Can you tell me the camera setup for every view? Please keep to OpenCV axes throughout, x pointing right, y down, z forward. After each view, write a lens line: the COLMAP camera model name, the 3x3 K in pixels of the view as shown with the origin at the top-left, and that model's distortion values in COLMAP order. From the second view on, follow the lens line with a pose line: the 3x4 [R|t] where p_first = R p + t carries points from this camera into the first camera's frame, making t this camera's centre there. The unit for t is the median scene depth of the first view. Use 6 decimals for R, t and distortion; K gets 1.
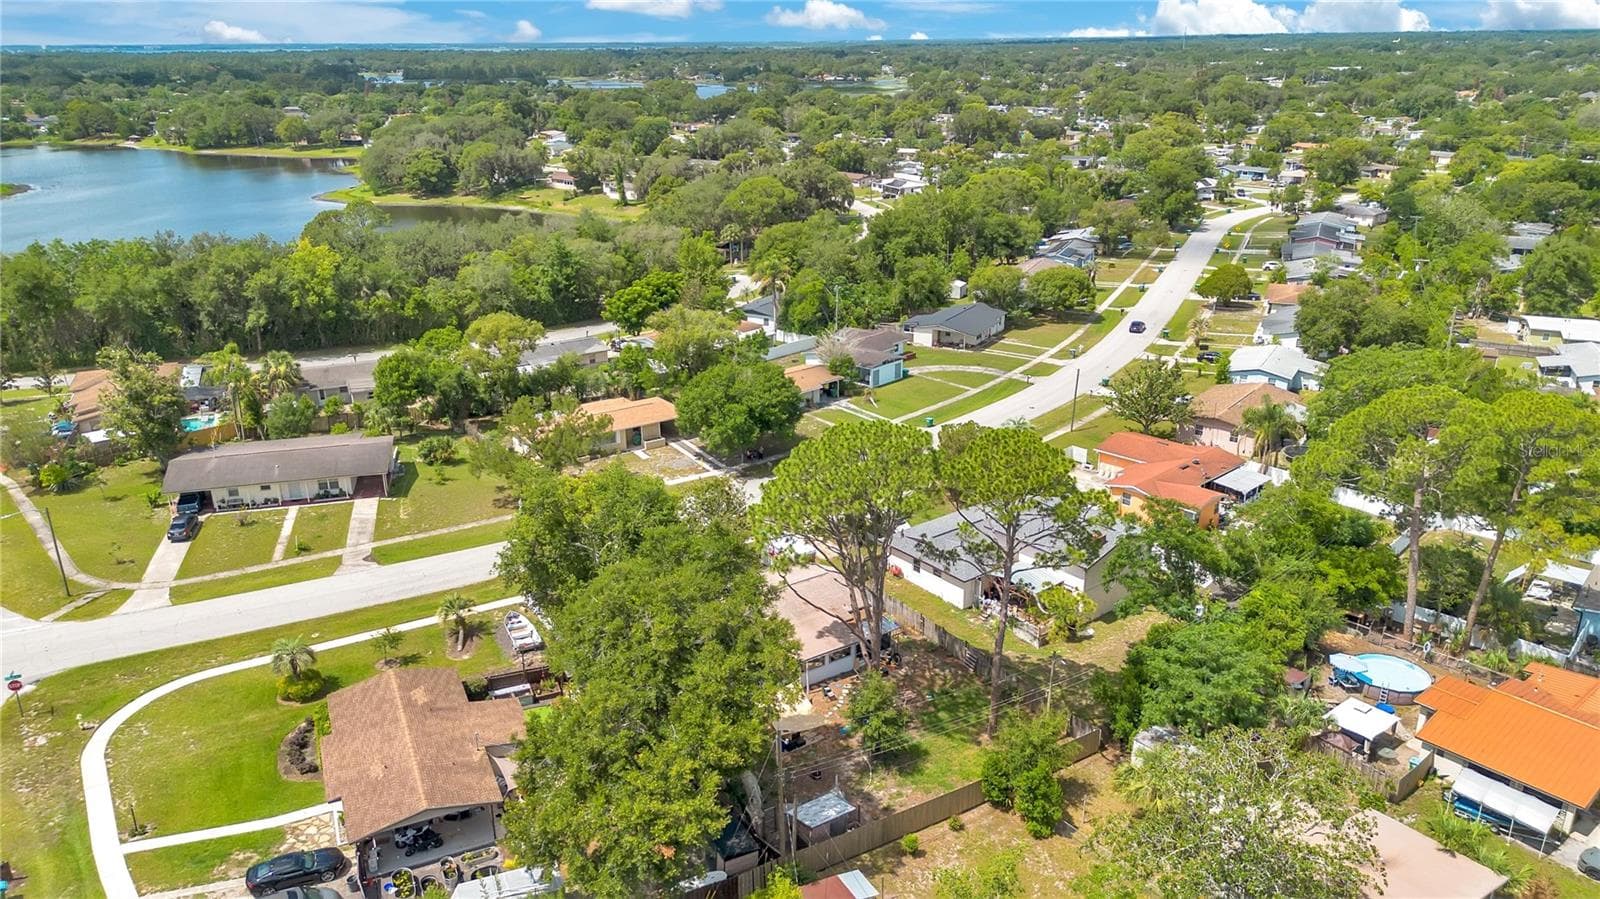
lens RADIAL K [[1172.4, 0, 807.9], [0, 1172.4, 425.3], [0, 0, 1]] dist [0.078916, -0.082051]
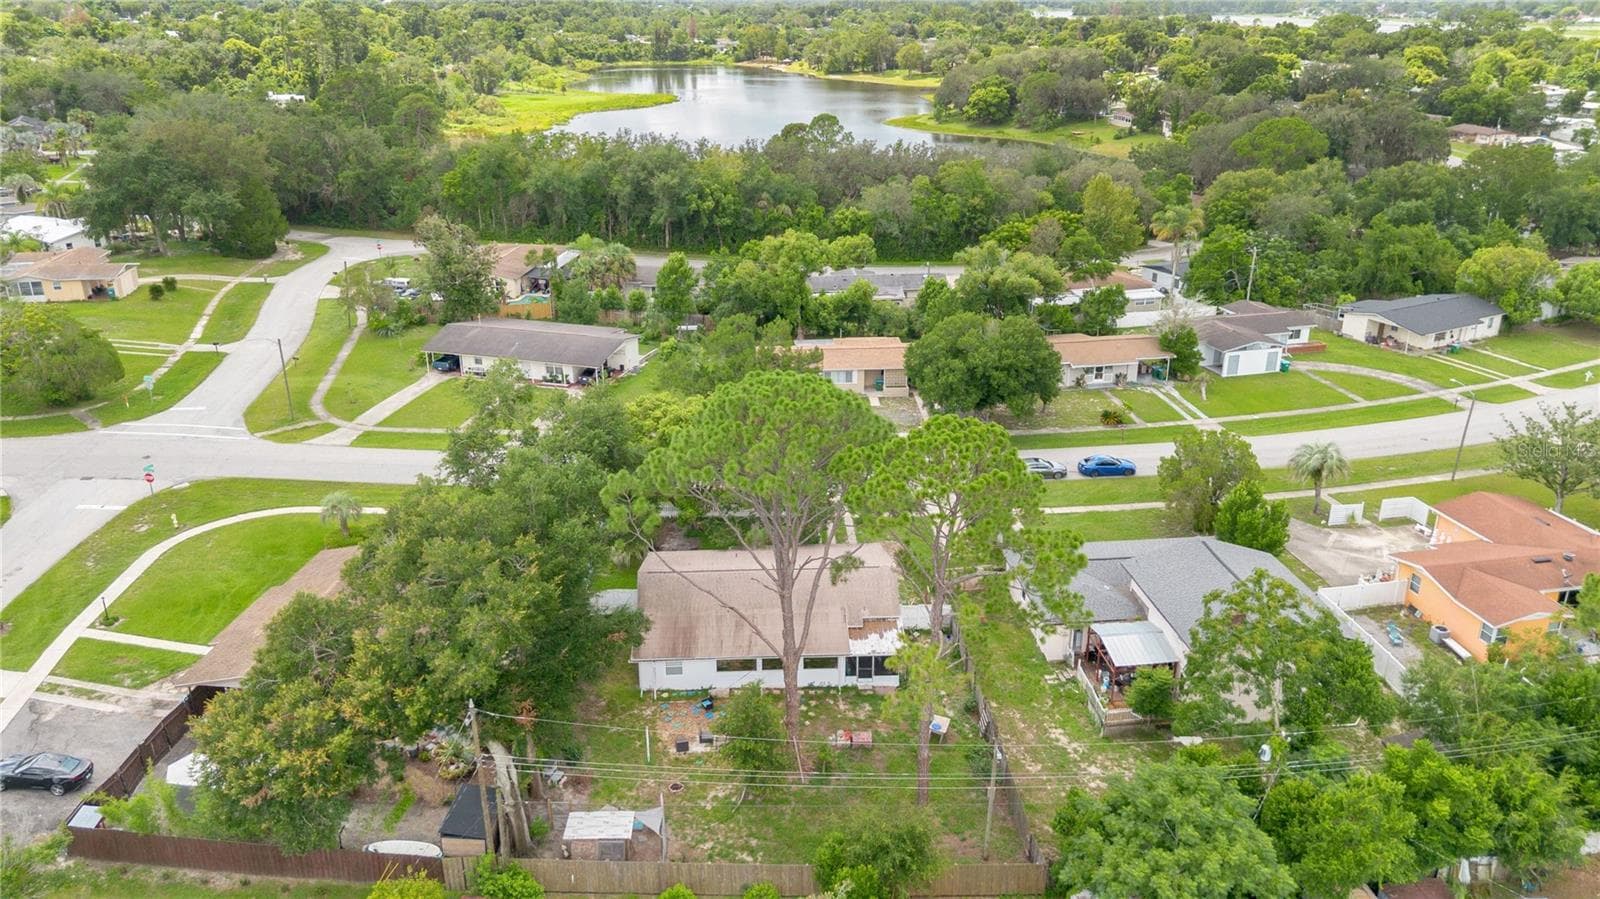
lens RADIAL K [[1183.8, 0, 794.5], [0, 1183.8, 446.3], [0, 0, 1]] dist [0.059984, -0.071339]
pose [[0.845167, 0.199540, -0.495858, 0.243690], [-0.170176, 0.979882, 0.104261, -0.023028], [0.506687, -0.003735, 0.862122, 0.172458]]
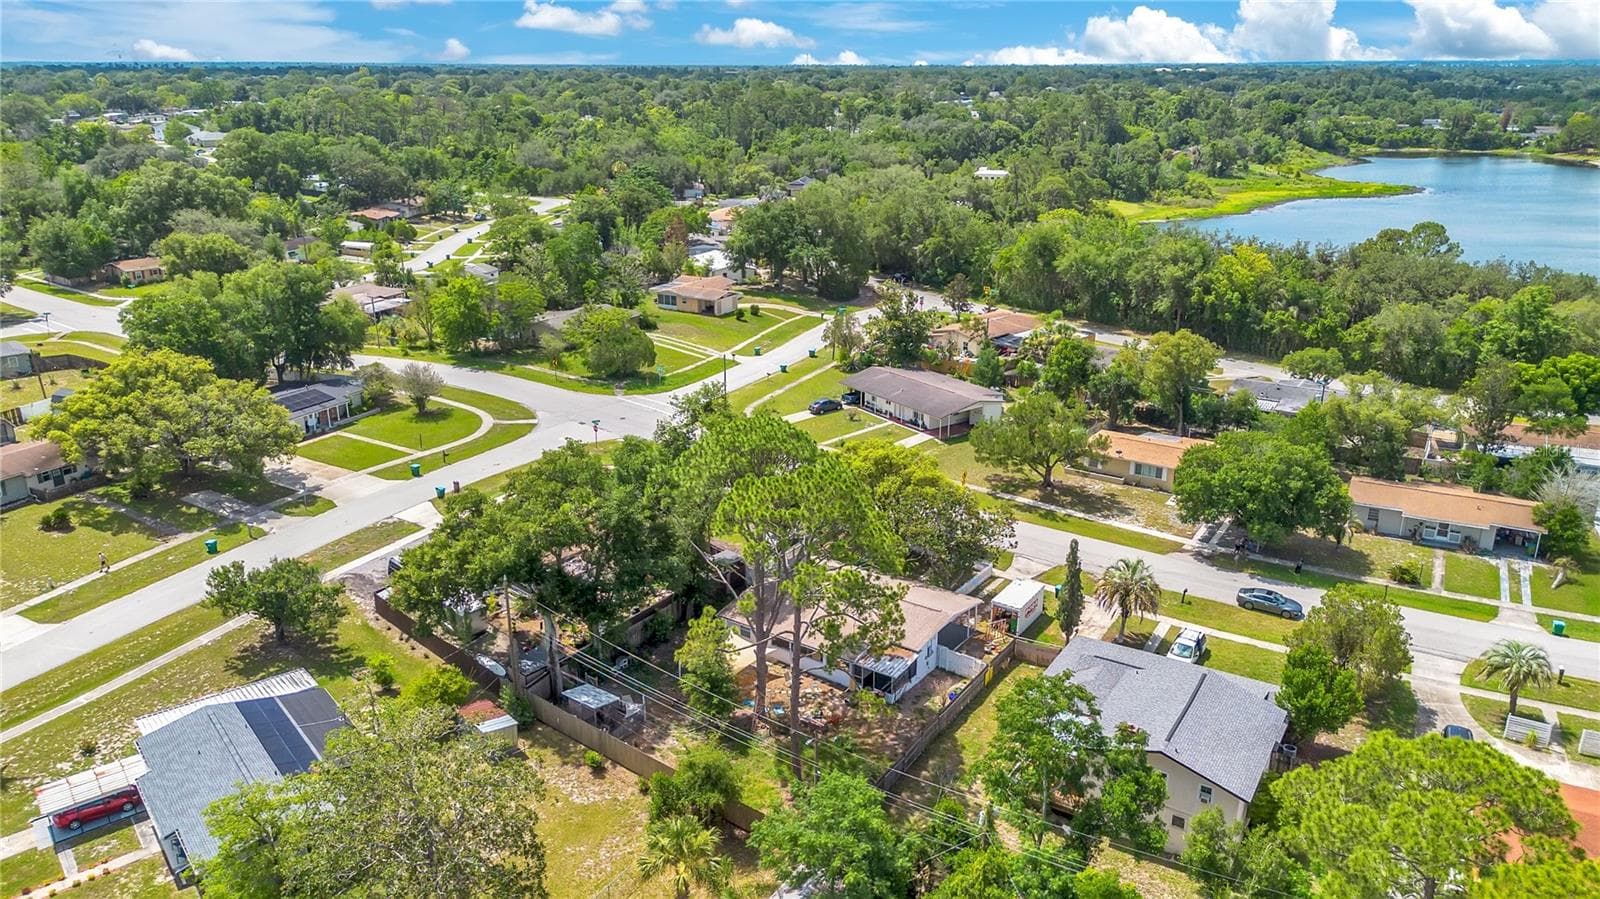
lens RADIAL K [[1172.4, 0, 807.9], [0, 1172.4, 425.3], [0, 0, 1]] dist [0.078916, -0.082051]
pose [[0.330681, 0.287598, -0.898854, 0.544366], [-0.295640, 0.936064, 0.190741, -0.115214], [0.896241, 0.202663, 0.394564, 0.334645]]
